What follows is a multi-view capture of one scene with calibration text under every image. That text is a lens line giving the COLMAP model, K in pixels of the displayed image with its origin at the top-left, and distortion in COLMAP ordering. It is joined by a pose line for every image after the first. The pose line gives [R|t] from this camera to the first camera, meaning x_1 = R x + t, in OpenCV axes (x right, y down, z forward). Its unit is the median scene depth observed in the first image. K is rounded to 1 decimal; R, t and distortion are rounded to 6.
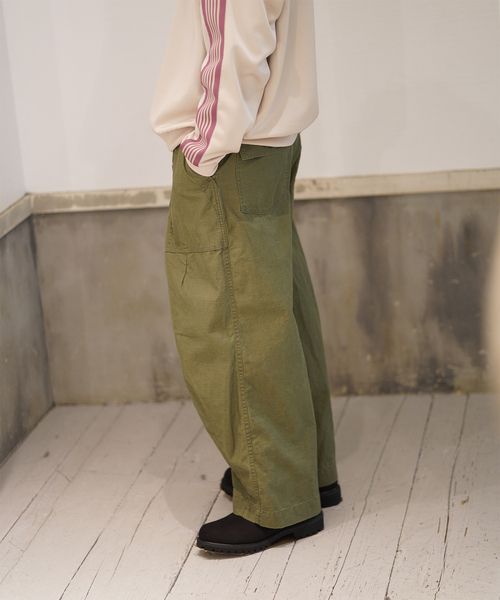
lens RADIAL K [[1789.0, 0, 244.5], [0, 1789.0, 296.3], [0, 0, 1]] dist [0.147305, 0.000000]
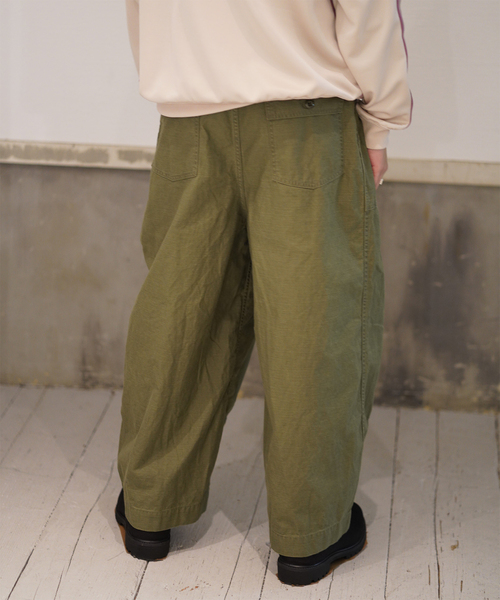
lens RADIAL K [[1789.0, 0, 235.8], [0, 1789.0, 277.9], [0, 0, 1]] dist [0.147305, 0.000000]
pose [[0.990866, 0.090376, 0.100084, -0.070959], [-0.092811, 0.995484, 0.019939, -0.020033], [-0.097830, -0.029045, 0.994779, 0.128476]]
